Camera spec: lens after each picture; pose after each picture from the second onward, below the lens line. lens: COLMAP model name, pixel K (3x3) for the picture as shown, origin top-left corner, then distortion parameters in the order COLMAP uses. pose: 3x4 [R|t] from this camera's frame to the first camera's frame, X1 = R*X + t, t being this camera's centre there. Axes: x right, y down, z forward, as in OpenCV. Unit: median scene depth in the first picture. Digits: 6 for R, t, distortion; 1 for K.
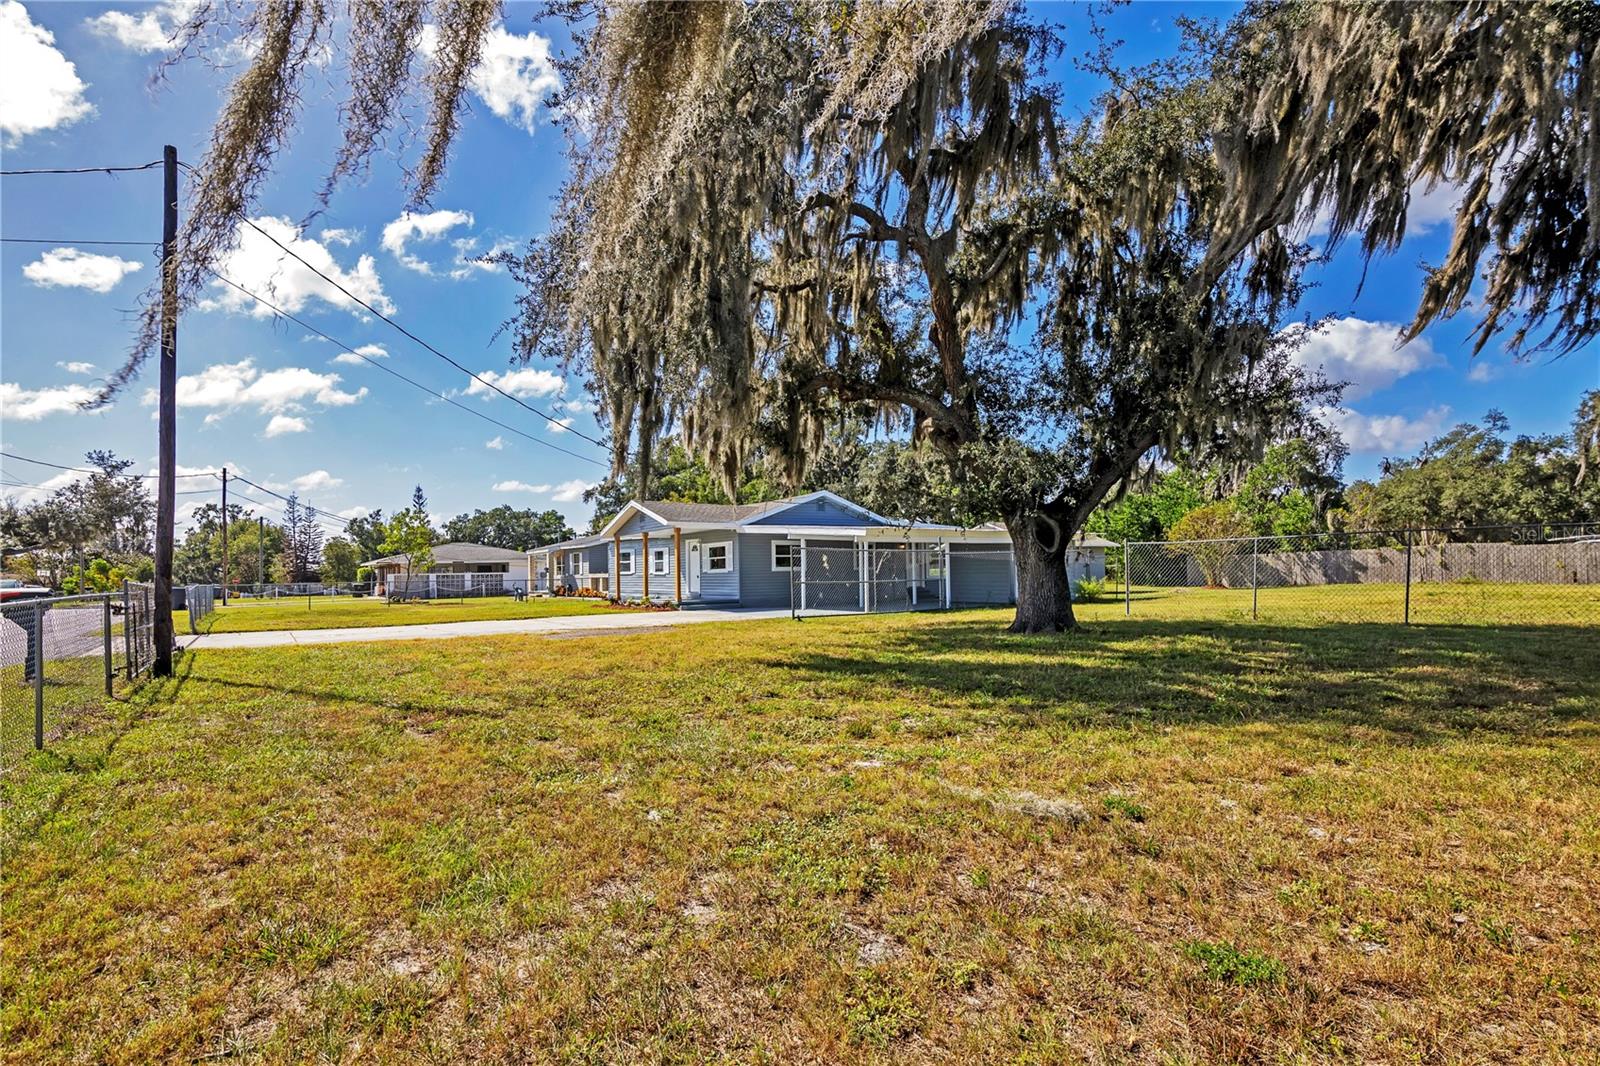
lens RADIAL K [[832.6, 0, 800.0], [0, 832.6, 533.0], [0, 0, 1]] dist [0.000884, -0.000608]
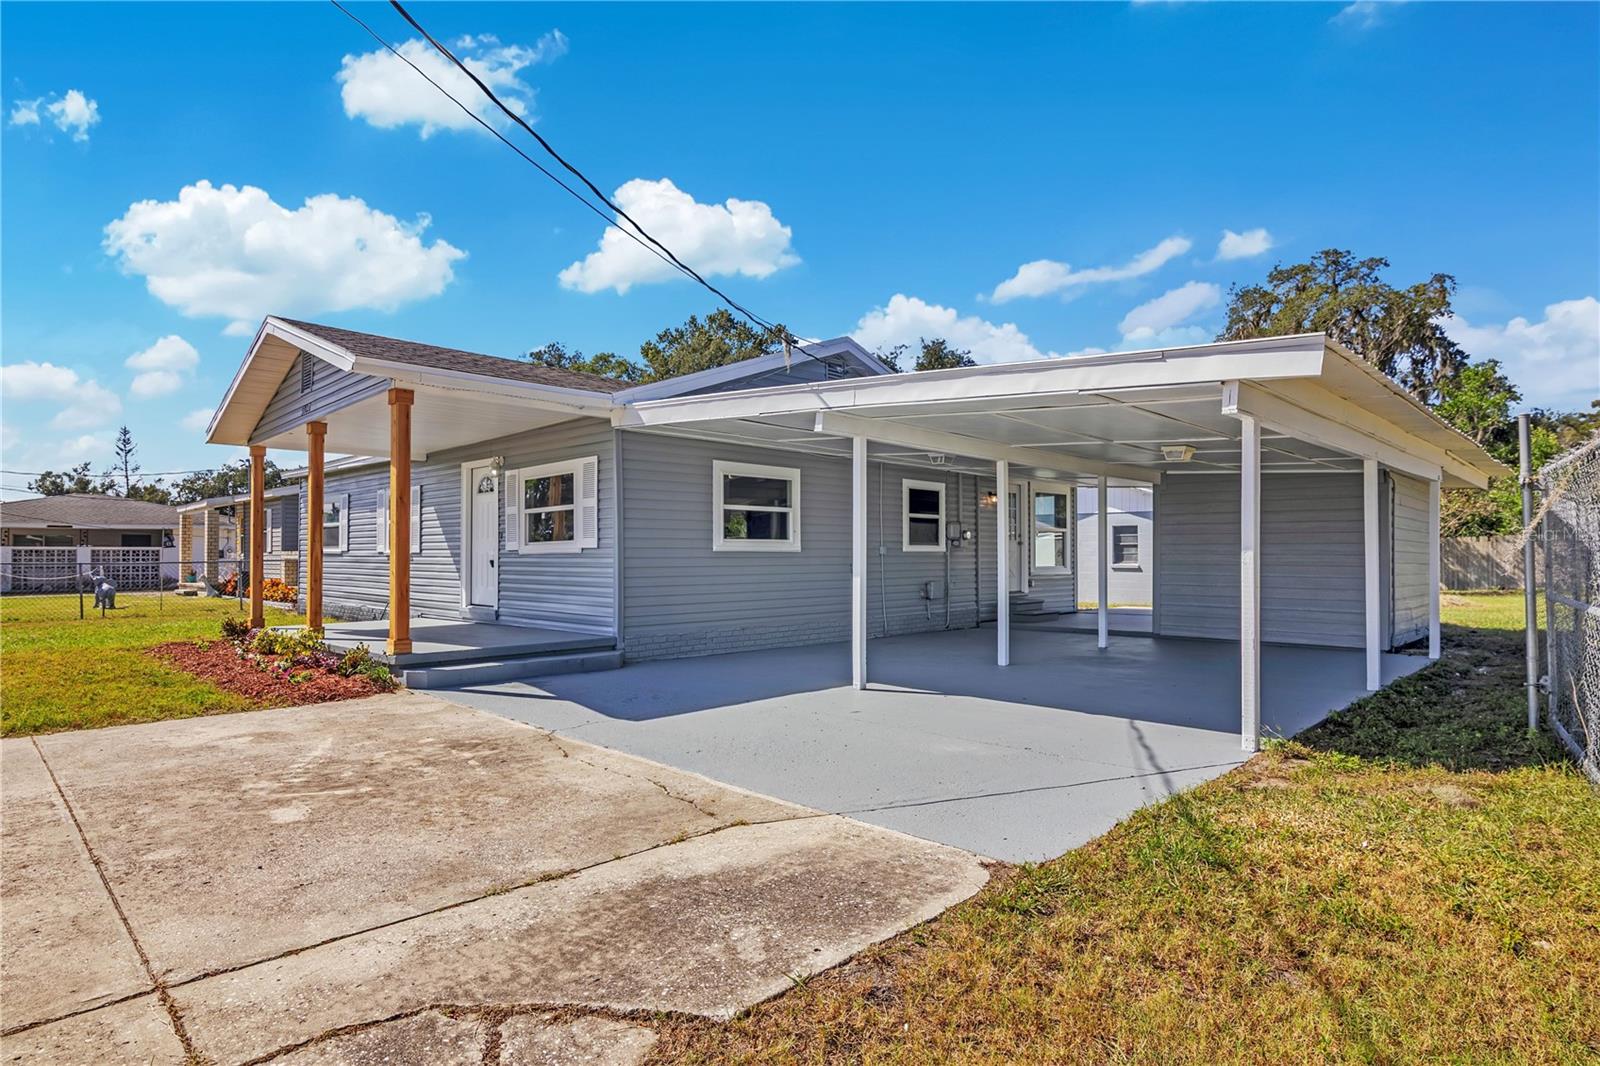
lens RADIAL K [[832.6, 0, 800.0], [0, 832.6, 533.0], [0, 0, 1]] dist [0.000884, -0.000608]
pose [[0.982472, 0.020175, 0.185313, -0.055854], [-0.023874, 0.999557, 0.017751, 0.028133], [-0.184873, -0.021865, 0.982519, 0.588016]]
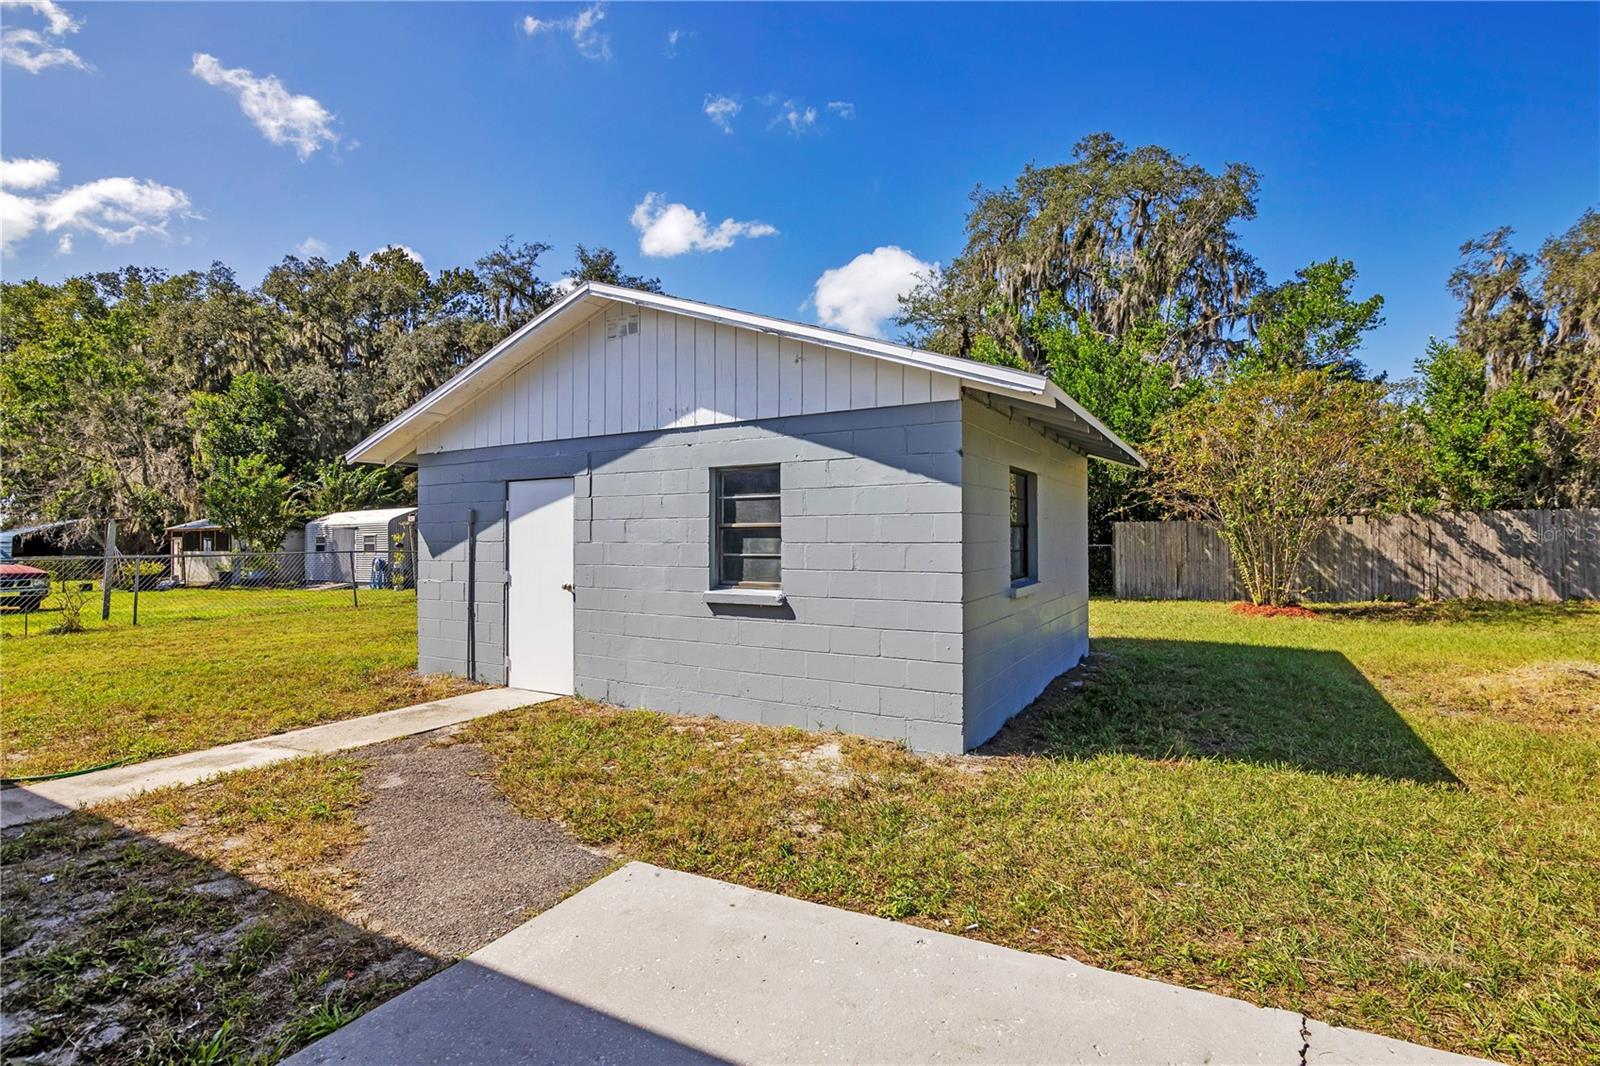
lens RADIAL K [[832.6, 0, 800.0], [0, 832.6, 533.0], [0, 0, 1]] dist [0.000884, -0.000608]
pose [[0.878562, 0.013185, 0.477447, 0.213086], [-0.023849, 0.999583, 0.016280, 0.039529], [-0.477033, -0.025689, 0.878510, 0.972650]]
